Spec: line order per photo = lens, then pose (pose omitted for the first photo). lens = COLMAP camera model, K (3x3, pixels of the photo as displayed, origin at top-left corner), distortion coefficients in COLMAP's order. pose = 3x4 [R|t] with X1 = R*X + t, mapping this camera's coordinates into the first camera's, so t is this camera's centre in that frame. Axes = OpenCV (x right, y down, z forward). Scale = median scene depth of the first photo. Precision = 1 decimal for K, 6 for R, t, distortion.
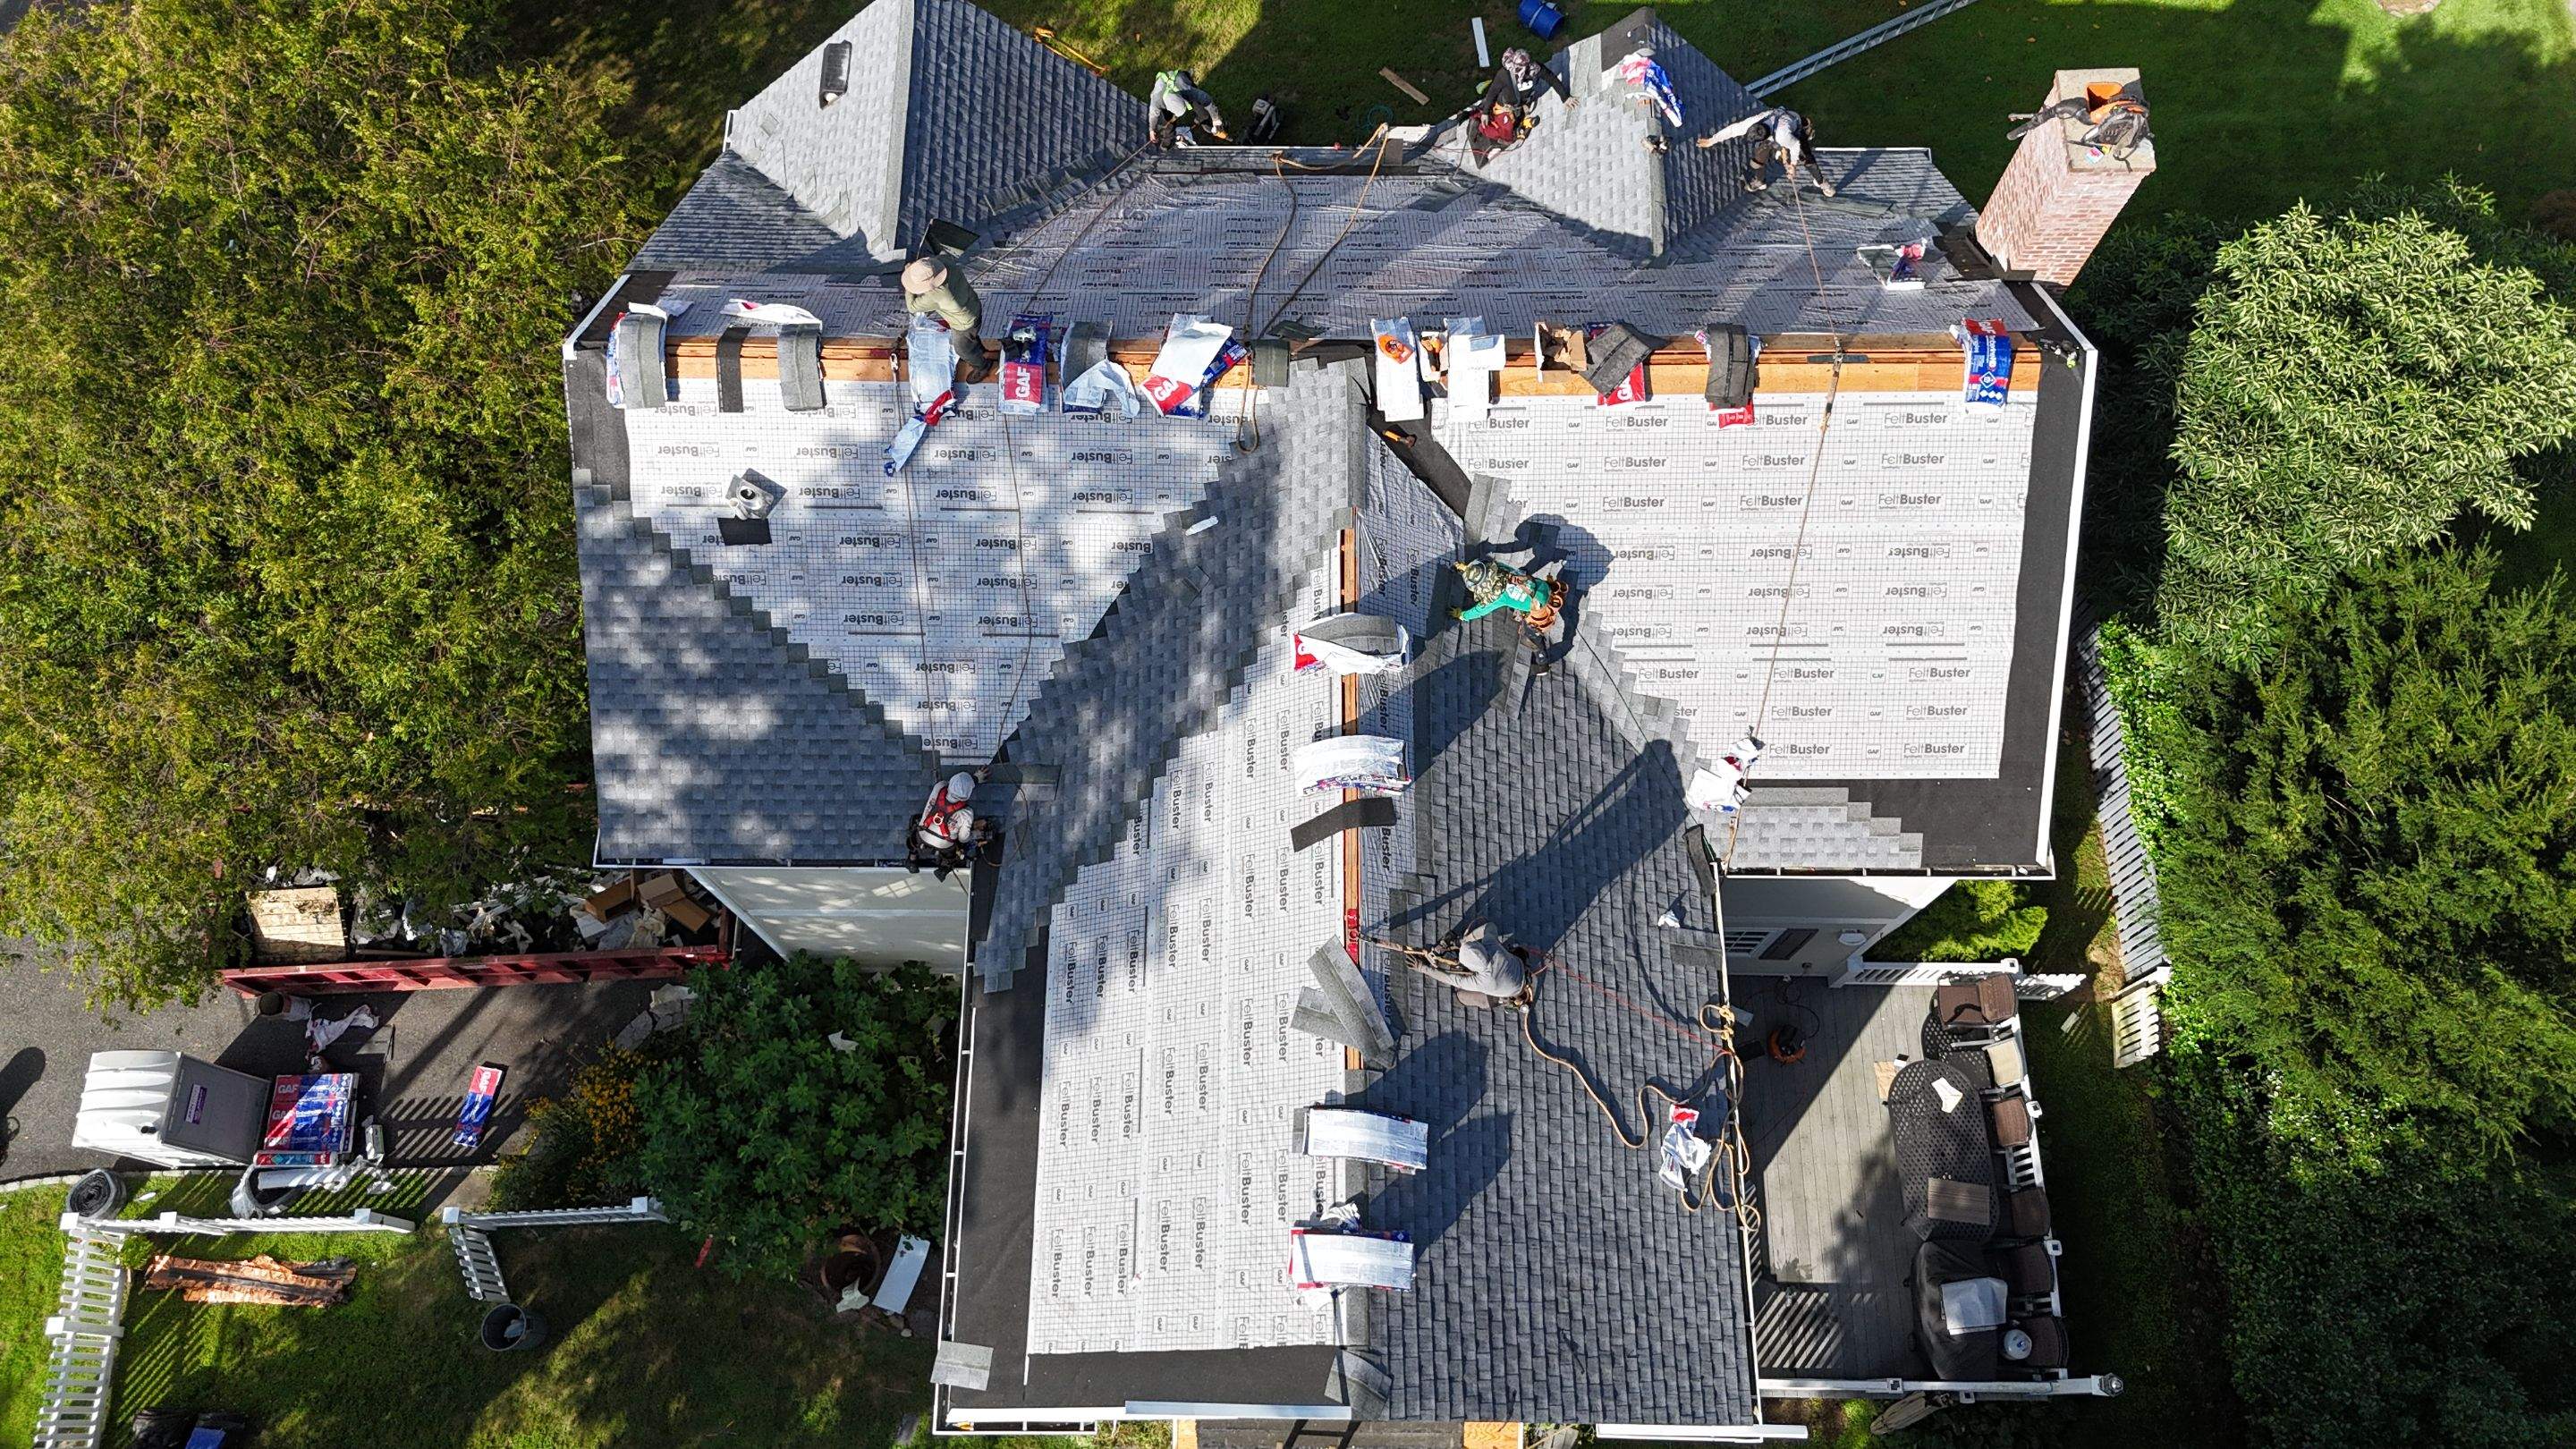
lens RADIAL K [[1868.6, 0, 1288.0], [0, 1868.6, 724.5], [0, 0, 1]] dist [0.000343, 0.002164]
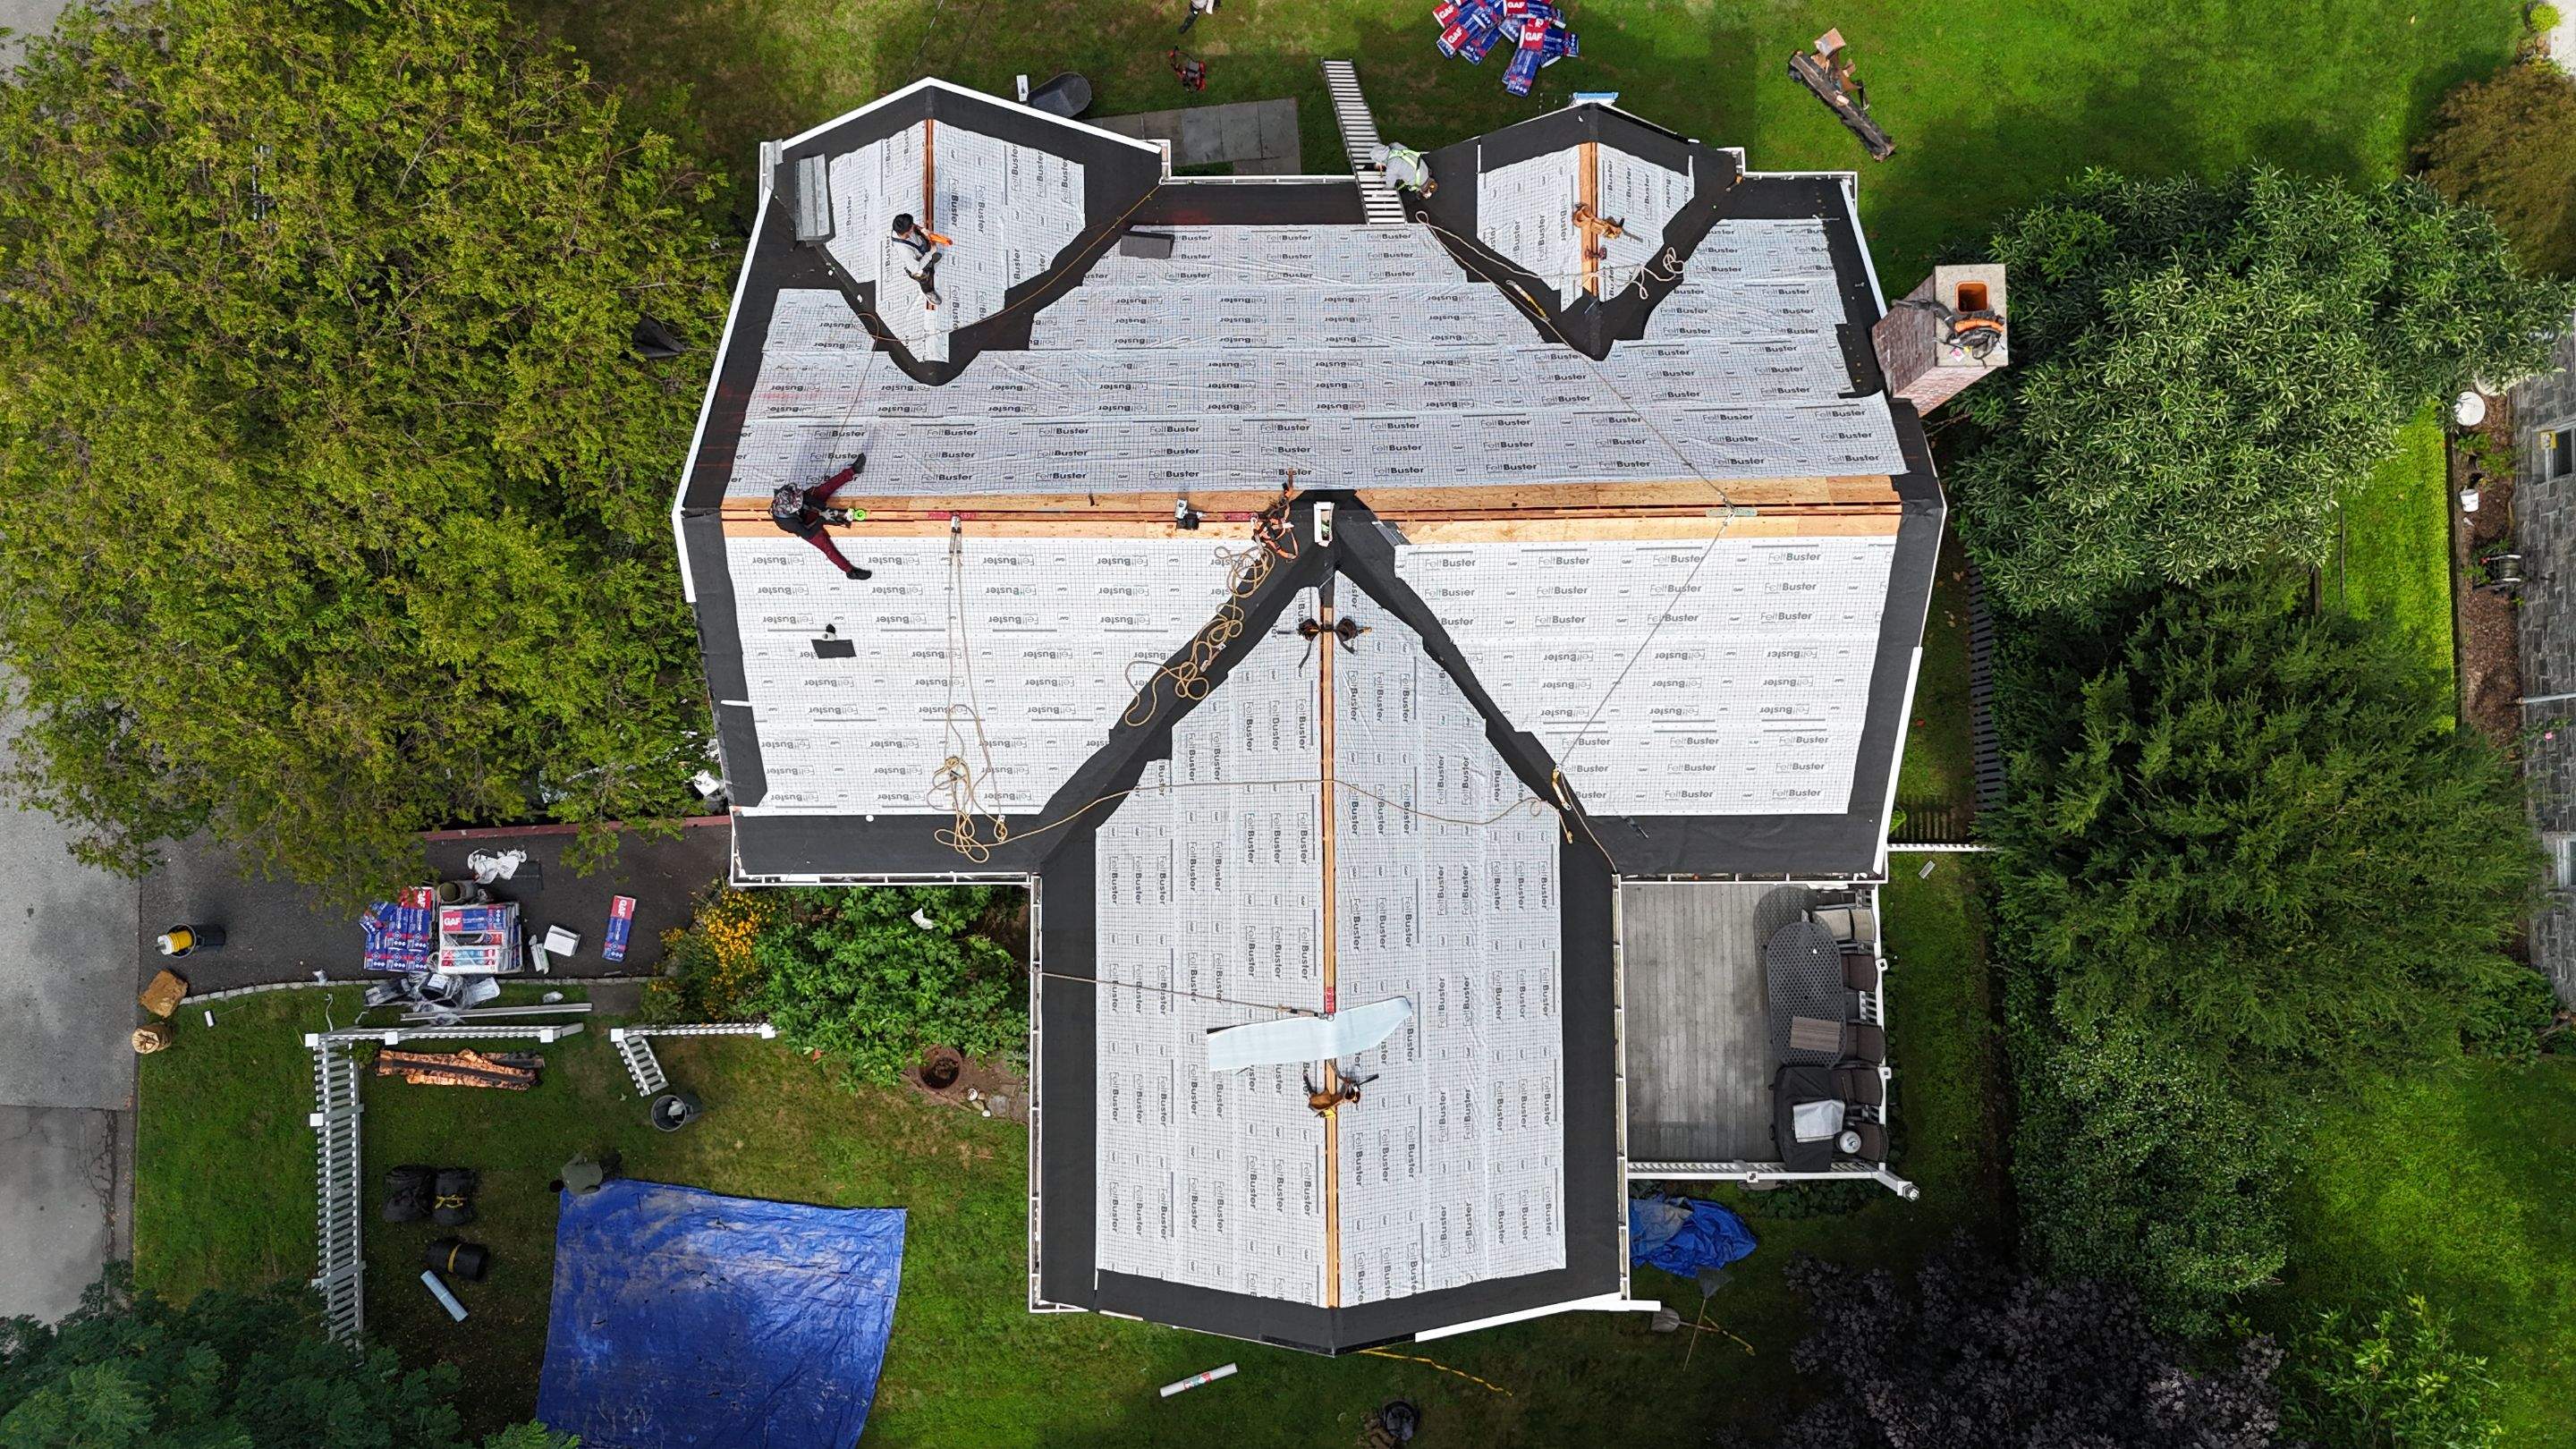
lens RADIAL K [[1838.9, 0, 1288.0], [0, 1838.9, 724.5], [0, 0, 1]] dist [0.008424, -0.000571]
pose [[0.999932, -0.011552, -0.001325, 0.007600], [0.011437, 0.956624, 0.291101, -0.392854], [-0.002096, -0.291097, 0.956691, -0.163845]]
